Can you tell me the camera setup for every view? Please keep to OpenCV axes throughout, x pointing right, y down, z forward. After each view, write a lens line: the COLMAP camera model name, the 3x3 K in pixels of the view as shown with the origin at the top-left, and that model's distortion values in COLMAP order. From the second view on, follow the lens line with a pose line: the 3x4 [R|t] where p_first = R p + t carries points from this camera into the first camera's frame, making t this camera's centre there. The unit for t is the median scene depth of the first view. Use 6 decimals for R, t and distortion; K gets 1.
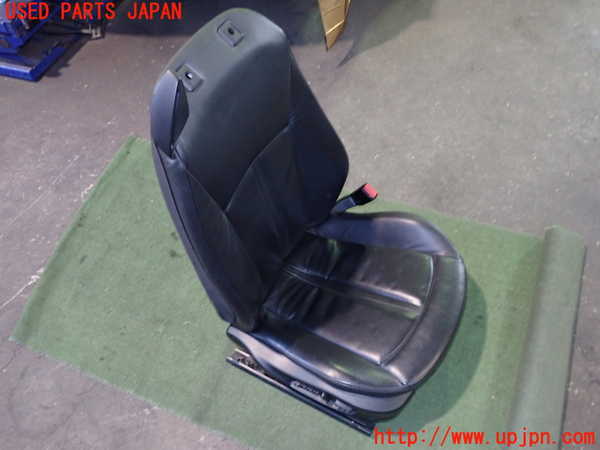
lens RADIAL K [[522.1, 0, 302.0], [0, 522.1, 225.0], [0, 0, 1]] dist [-0.009707, -0.001646]
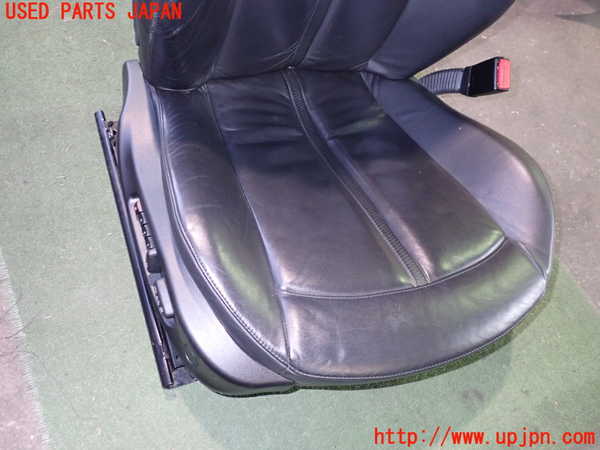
lens RADIAL K [[522.1, 0, 298.8], [0, 522.1, 223.4], [0, 0, 1]] dist [-0.009707, -0.001646]
pose [[0.708489, 0.701150, -0.080204, 0.139425], [-0.700916, 0.712346, 0.035790, 0.176293], [0.082228, 0.030859, 0.996136, 0.480181]]
